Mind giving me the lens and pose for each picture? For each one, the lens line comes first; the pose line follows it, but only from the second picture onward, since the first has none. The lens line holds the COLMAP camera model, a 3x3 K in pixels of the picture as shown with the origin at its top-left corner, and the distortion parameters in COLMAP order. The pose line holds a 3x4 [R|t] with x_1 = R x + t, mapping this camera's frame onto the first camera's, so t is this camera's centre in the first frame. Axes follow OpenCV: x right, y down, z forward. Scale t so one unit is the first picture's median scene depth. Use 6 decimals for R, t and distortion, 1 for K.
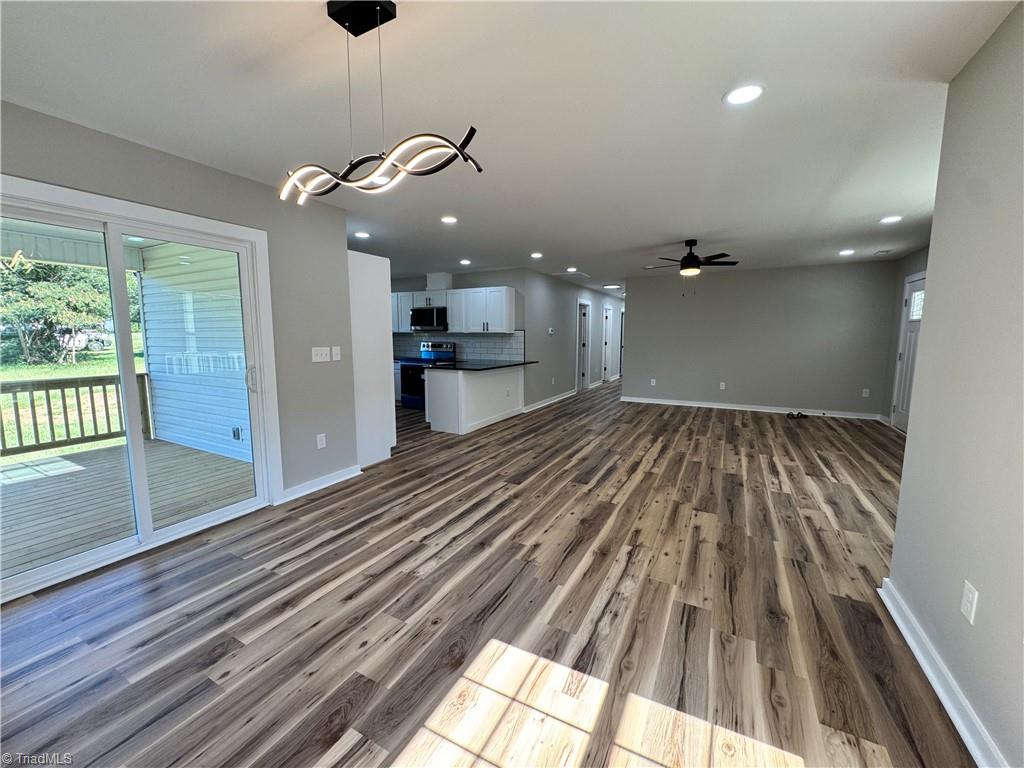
lens RADIAL K [[408.5, 0, 513.6], [0, 408.5, 381.1], [0, 0, 1]] dist [-0.001549, 0.000265]
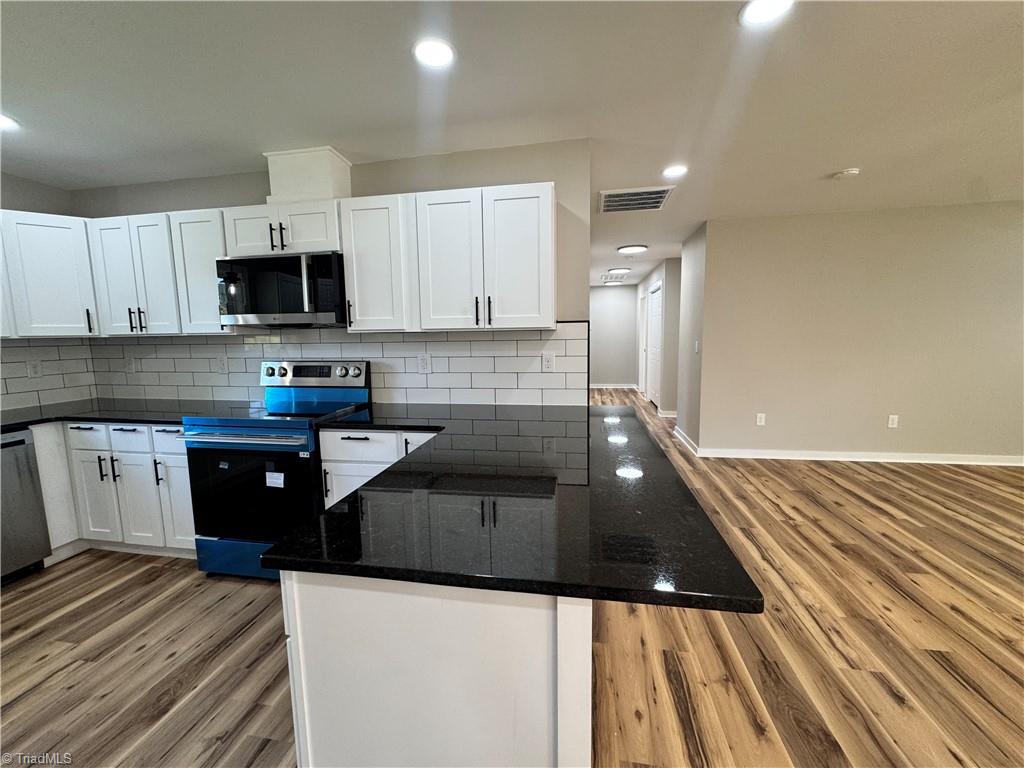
lens RADIAL K [[408.5, 0, 513.6], [0, 408.5, 381.1], [0, 0, 1]] dist [-0.001549, 0.000265]
pose [[0.950801, -0.052543, 0.305313, -0.227602], [0.052307, 0.998591, 0.008960, -0.123896], [-0.305354, 0.007451, 0.952210, 1.064513]]
